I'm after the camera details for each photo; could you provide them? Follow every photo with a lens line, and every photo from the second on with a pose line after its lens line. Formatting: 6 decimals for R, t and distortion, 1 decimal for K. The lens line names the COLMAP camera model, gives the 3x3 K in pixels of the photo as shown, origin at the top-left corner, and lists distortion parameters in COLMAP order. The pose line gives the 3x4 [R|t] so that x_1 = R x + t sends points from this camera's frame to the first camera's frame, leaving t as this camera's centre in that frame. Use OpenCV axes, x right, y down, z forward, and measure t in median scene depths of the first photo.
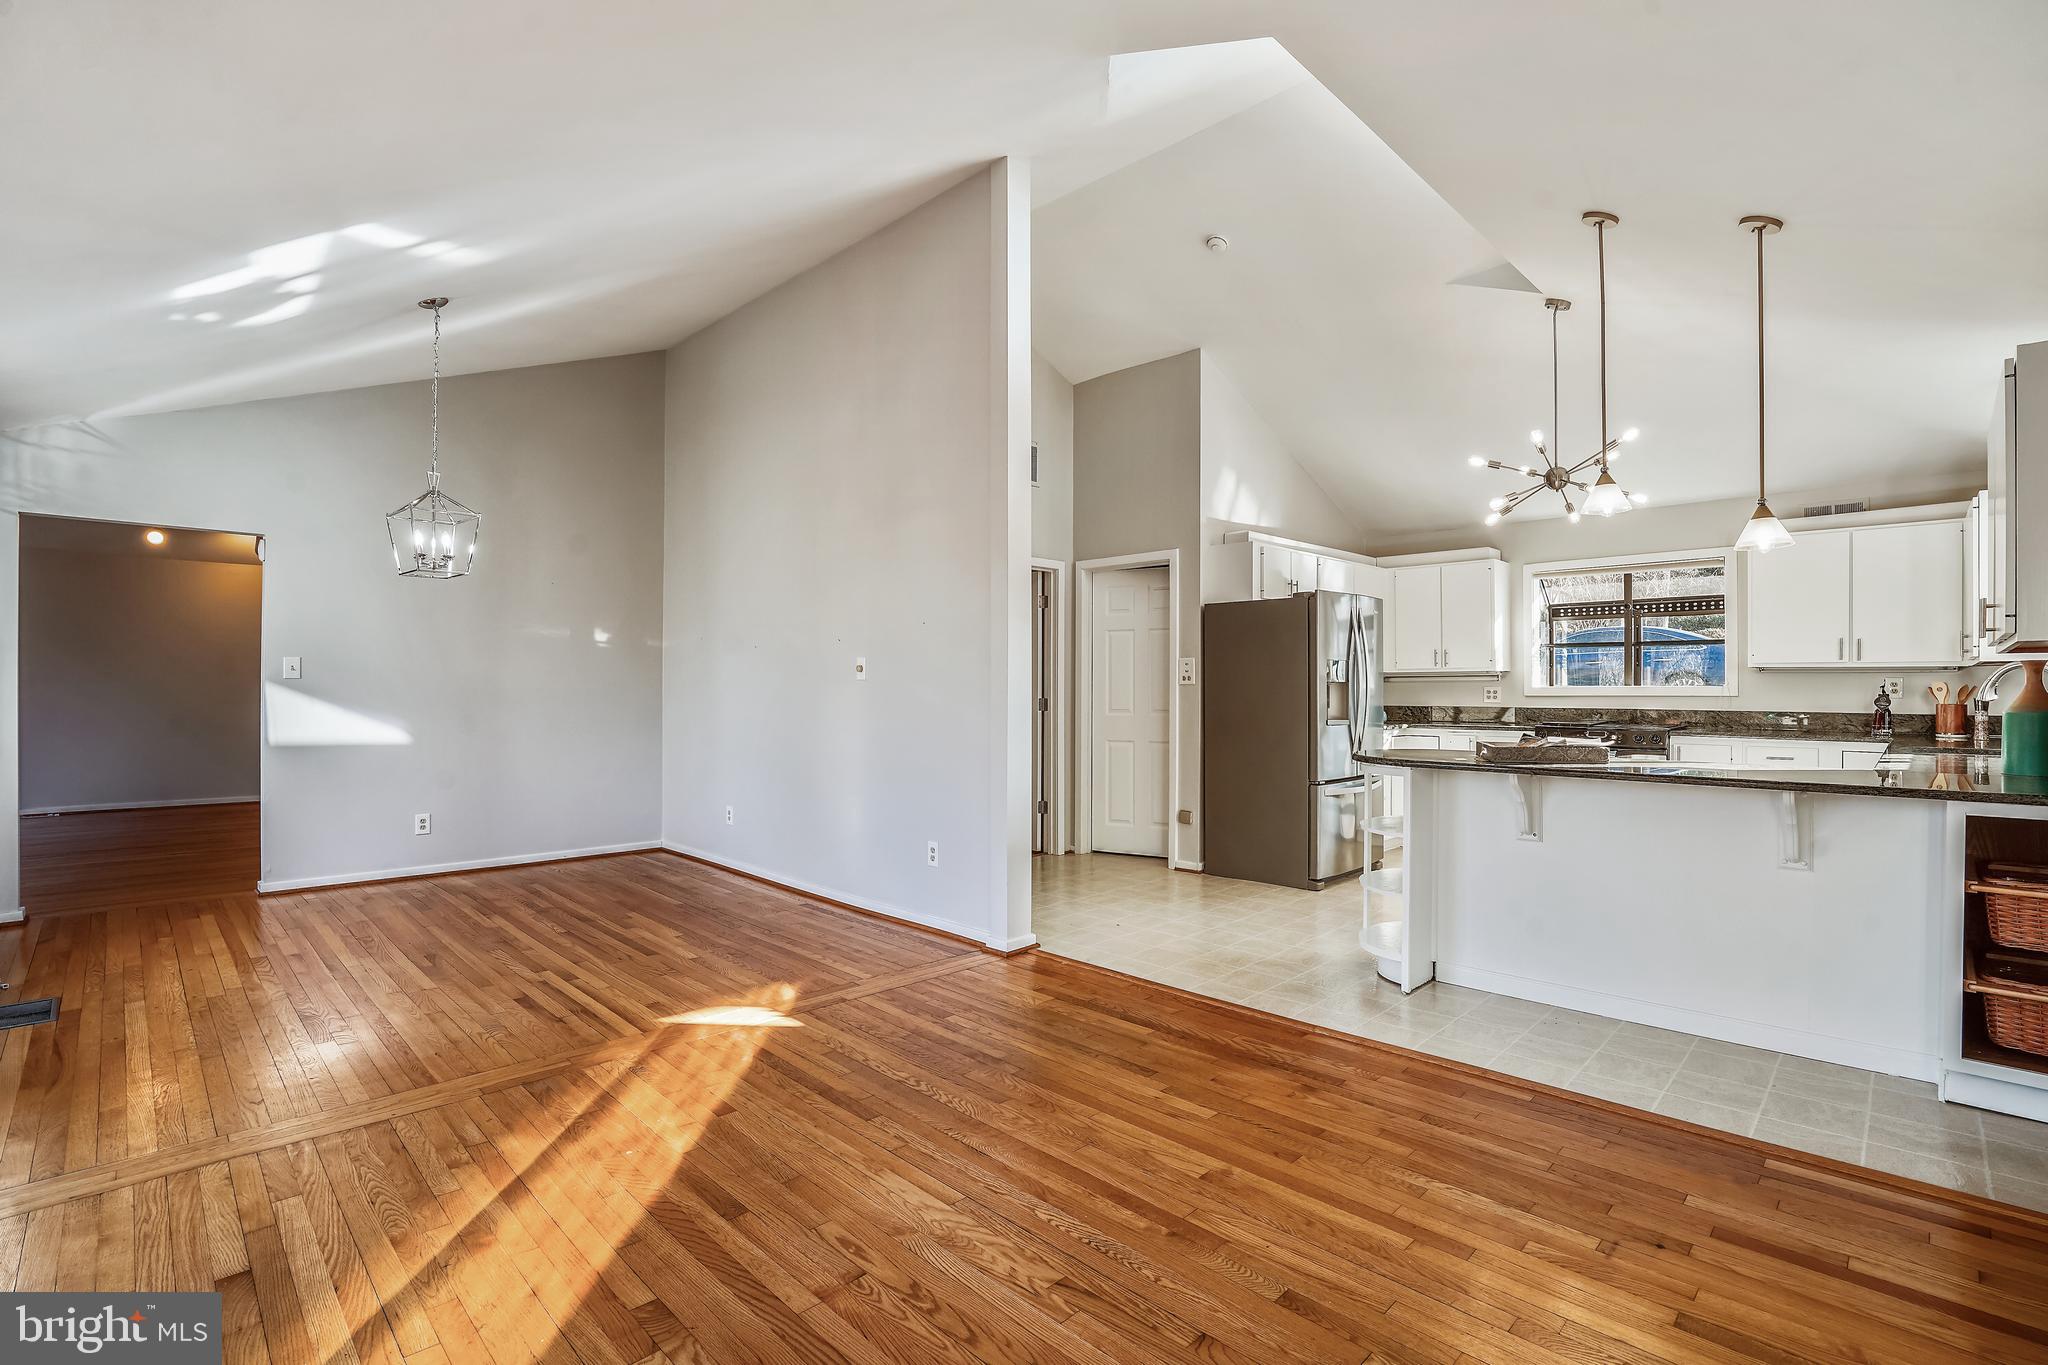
lens RADIAL K [[952.4, 0, 1023.2], [0, 952.4, 680.5], [0, 0, 1]] dist [-0.025669, 0.012375]
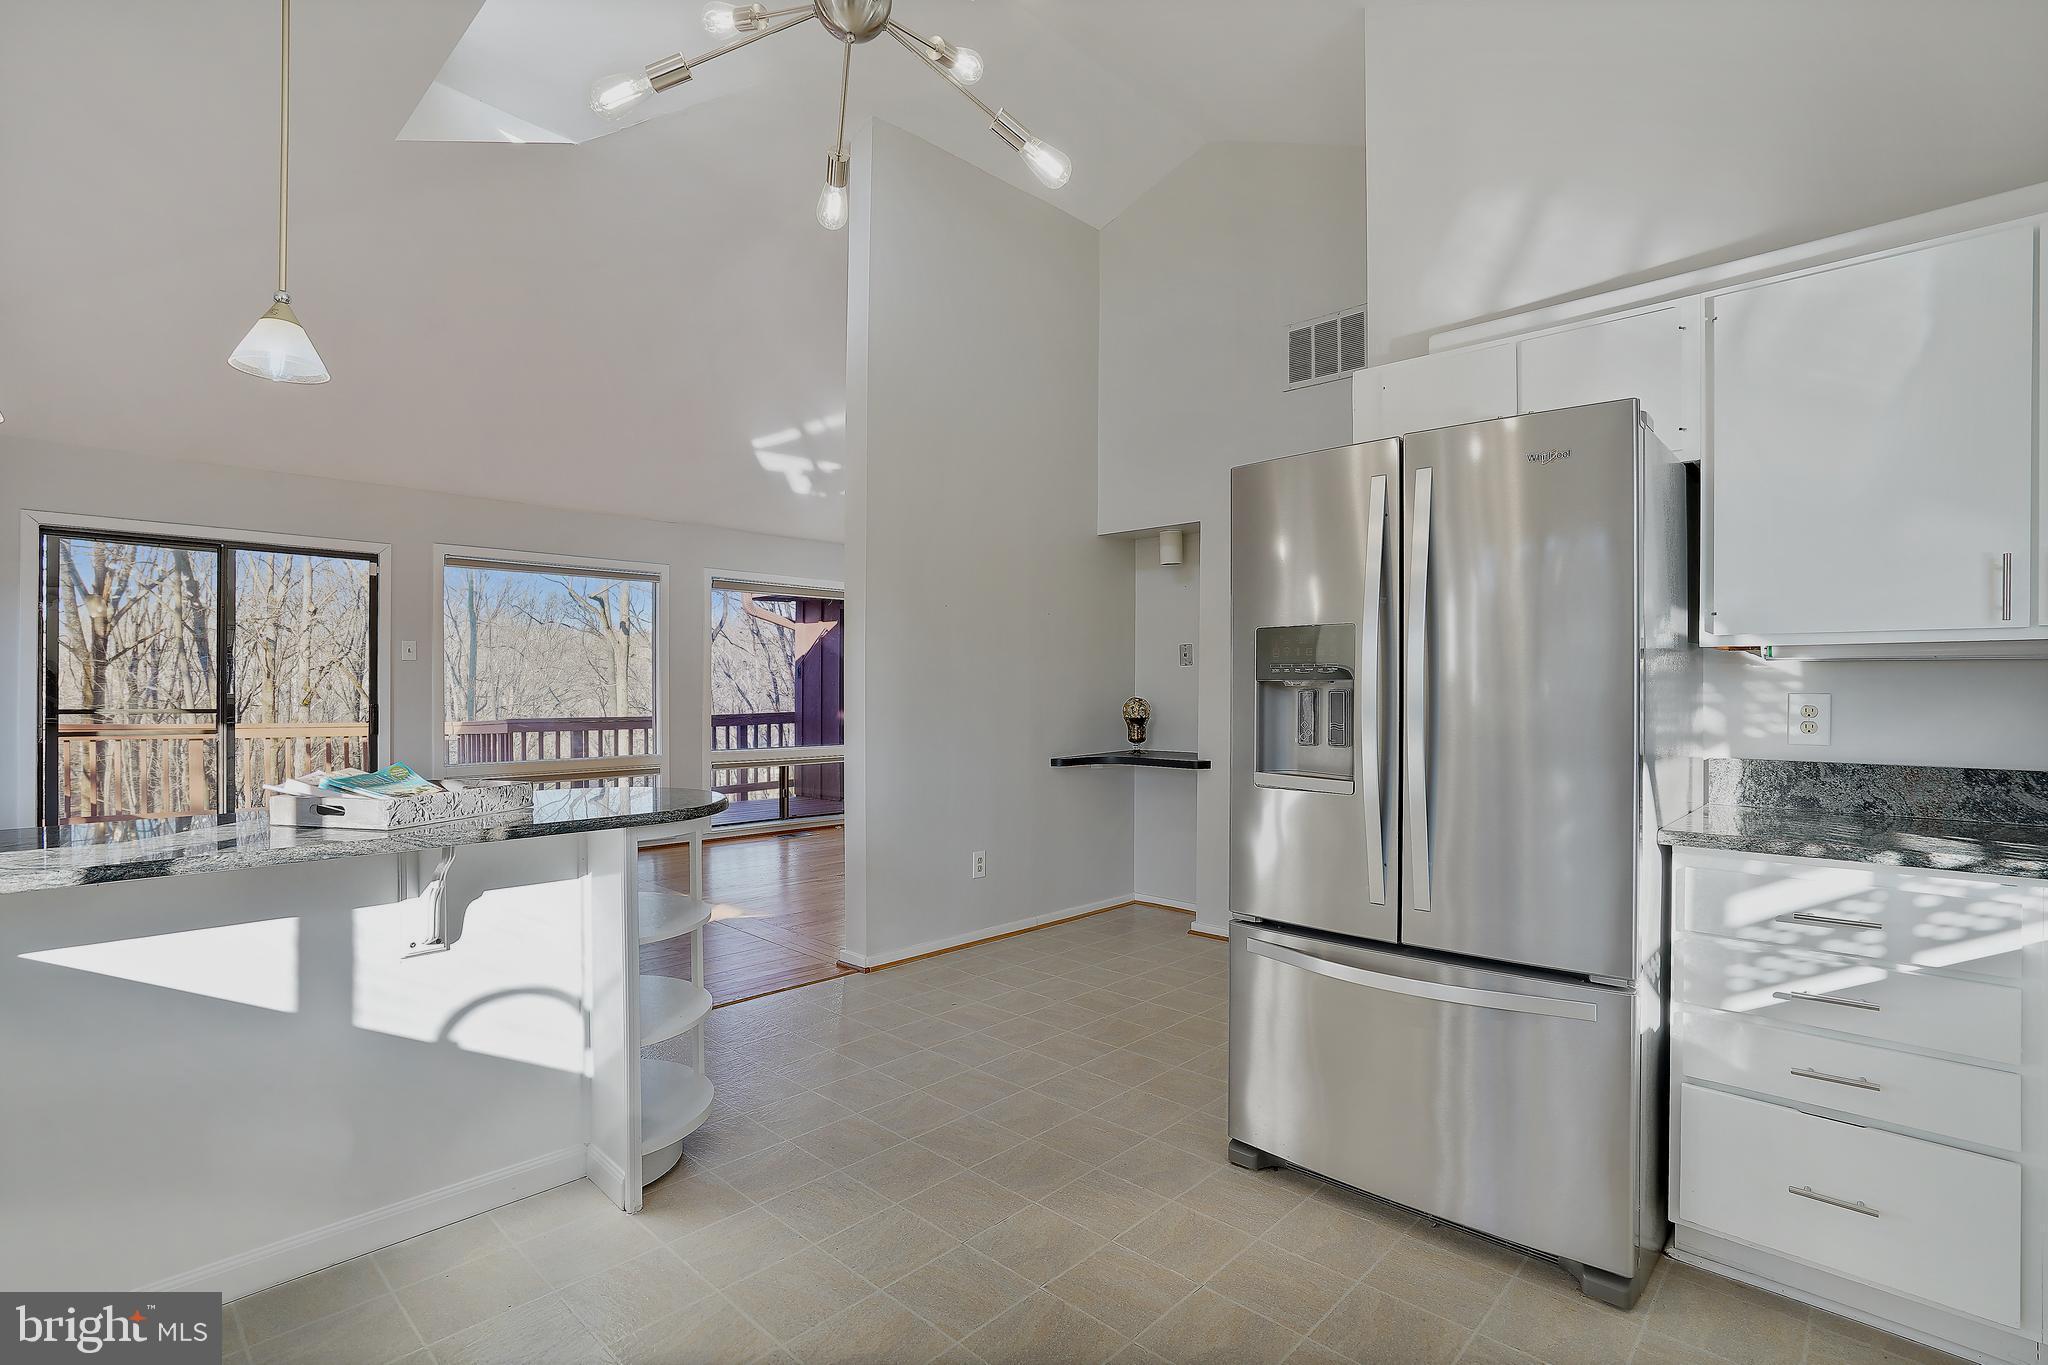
lens RADIAL K [[952.4, 0, 1040.1], [0, 952.4, 682.4], [0, 0, 1]] dist [-0.025669, 0.012375]
pose [[0.037554, -0.008745, -0.999256, 0.608555], [0.002836, 0.999959, -0.008645, 0.004502], [0.999291, -0.002509, 0.037578, 0.738335]]
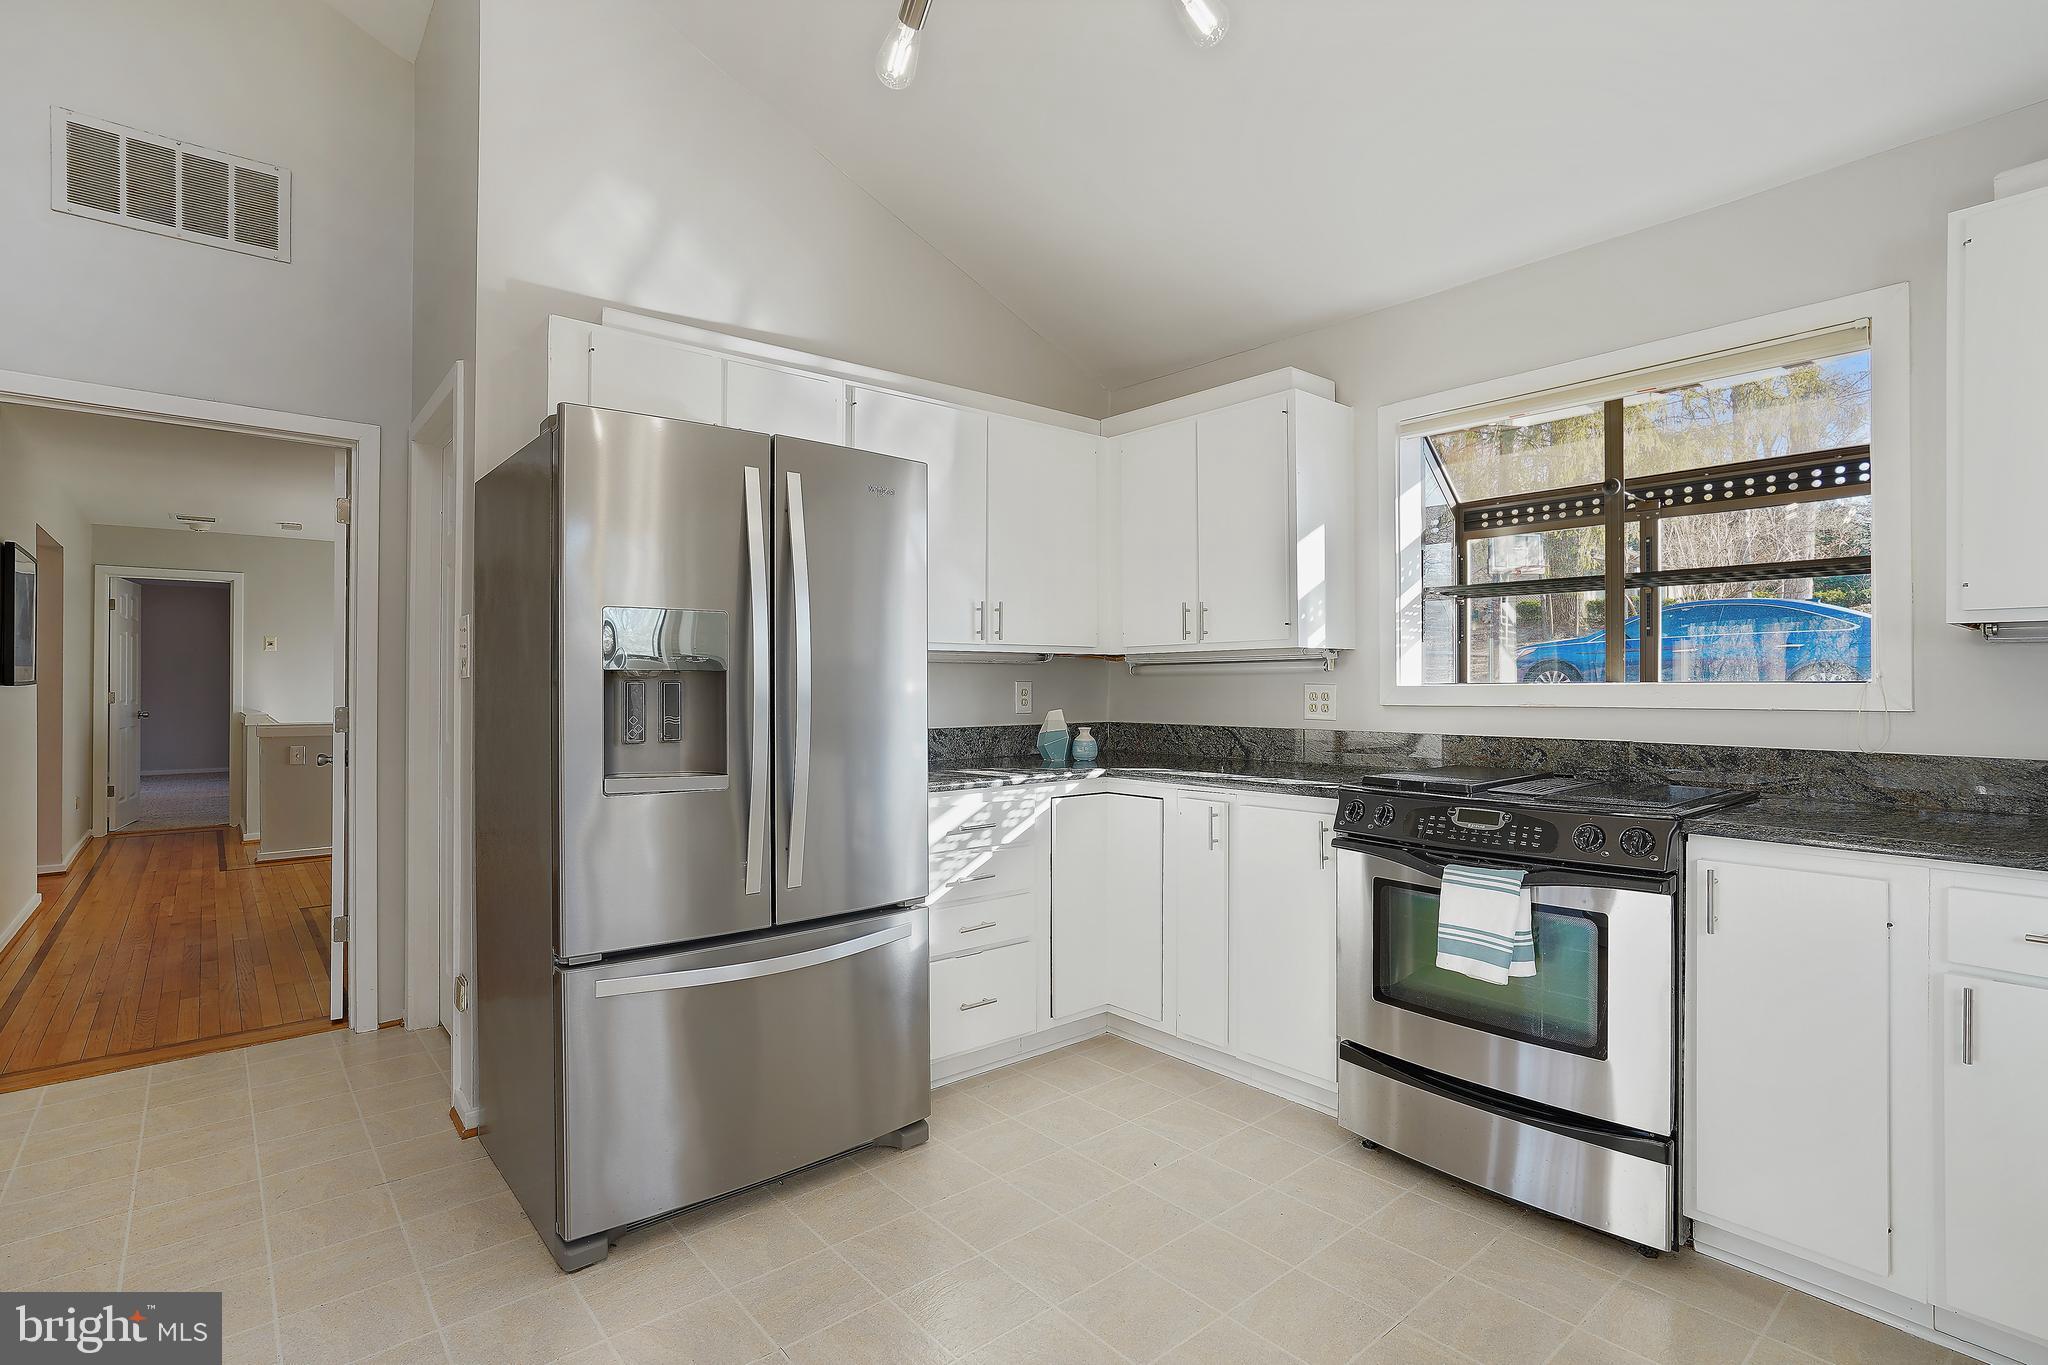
lens RADIAL K [[952.4, 0, 1040.9], [0, 952.4, 674.8], [0, 0, 1]] dist [-0.025669, 0.012375]
pose [[0.994402, 0.001129, -0.105656, 0.431919], [-0.001226, 0.999999, -0.000856, 0.002639], [0.105655, 0.000981, 0.994402, 0.562750]]
